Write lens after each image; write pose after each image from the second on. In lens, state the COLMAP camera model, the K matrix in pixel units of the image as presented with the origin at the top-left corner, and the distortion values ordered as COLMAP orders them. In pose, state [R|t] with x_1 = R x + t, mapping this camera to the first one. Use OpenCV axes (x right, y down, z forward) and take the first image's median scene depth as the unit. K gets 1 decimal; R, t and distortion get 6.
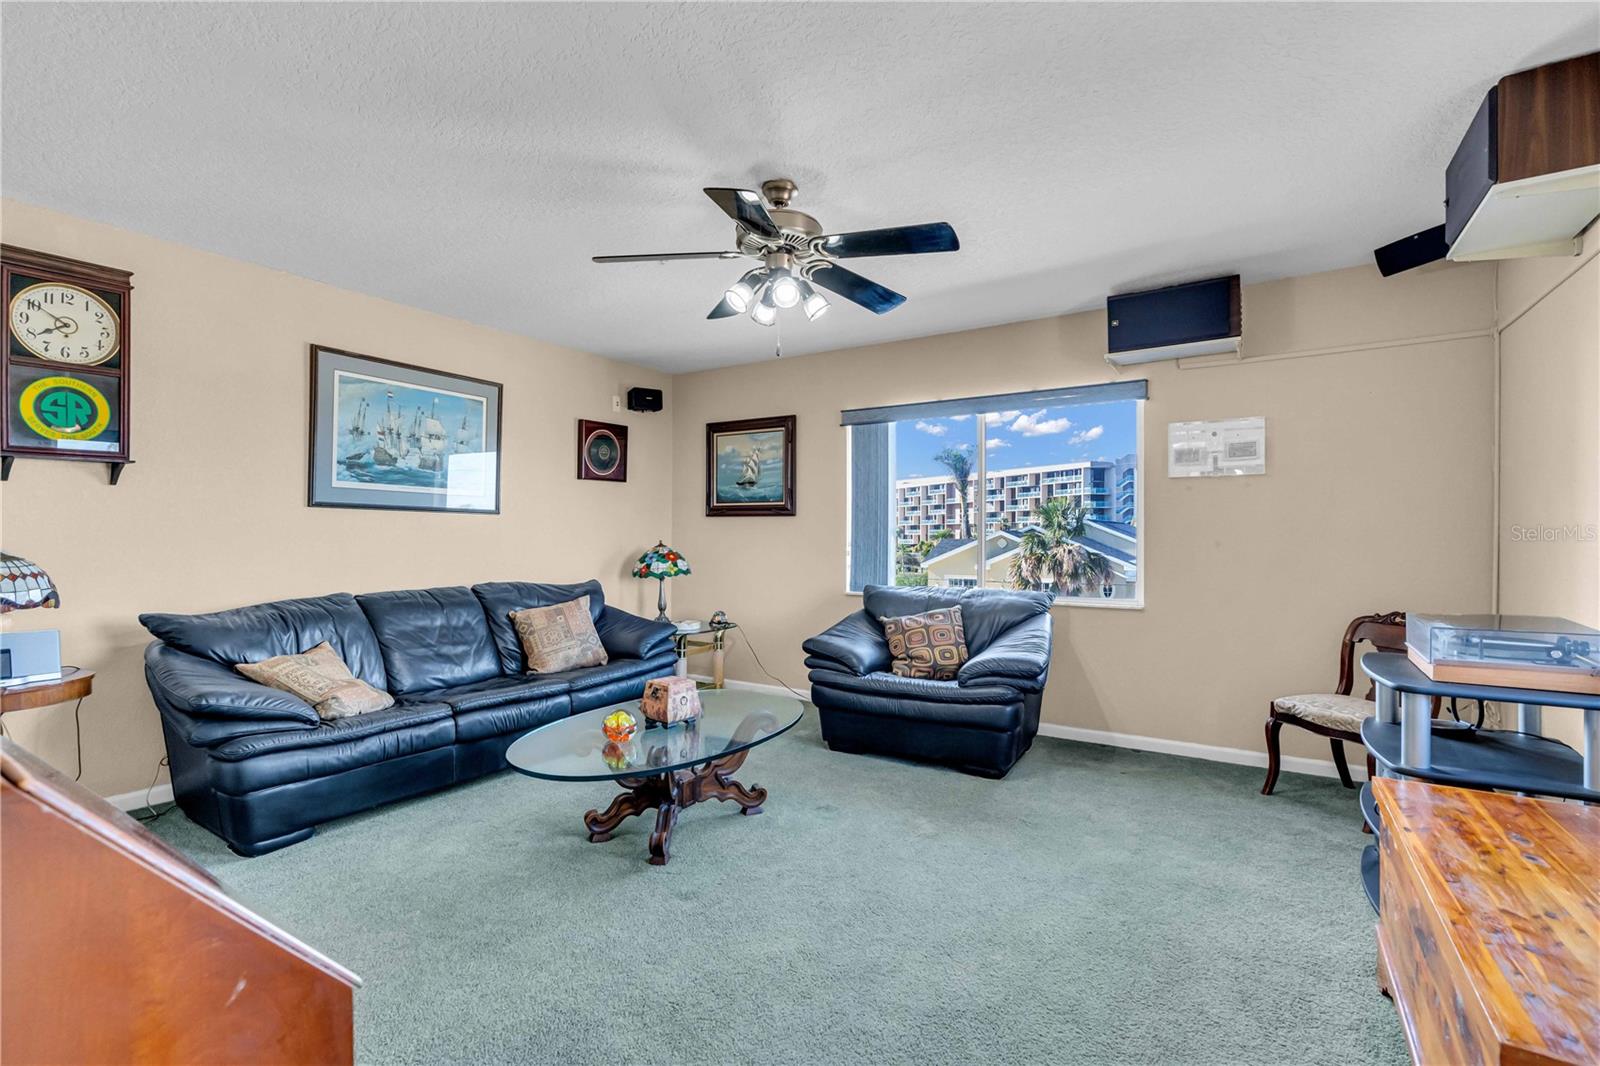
lens RADIAL K [[726.0, 0, 805.6], [0, 726.0, 532.0], [0, 0, 1]] dist [-0.005022, 0.000033]
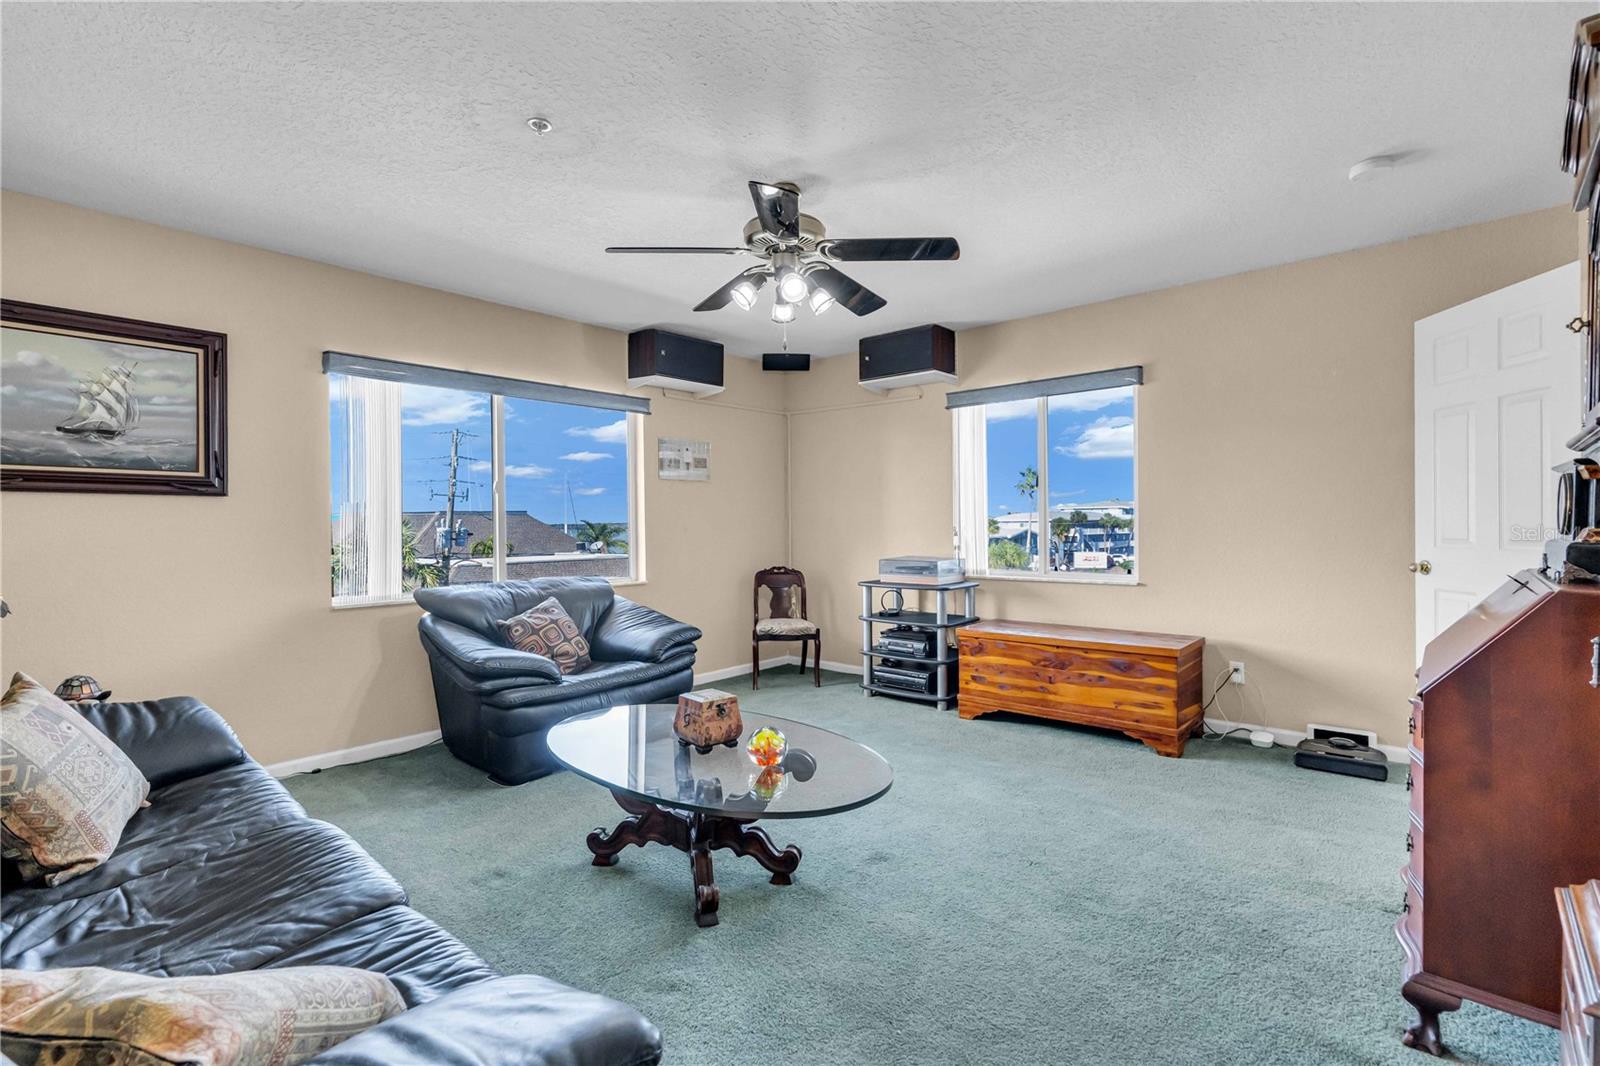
lens RADIAL K [[726.0, 0, 805.6], [0, 726.0, 532.0], [0, 0, 1]] dist [-0.005022, 0.000033]
pose [[0.138619, -0.016381, 0.990210, -0.731425], [0.002542, 0.999866, 0.016185, -0.000892], [-0.990342, 0.000274, 0.138642, 0.552341]]
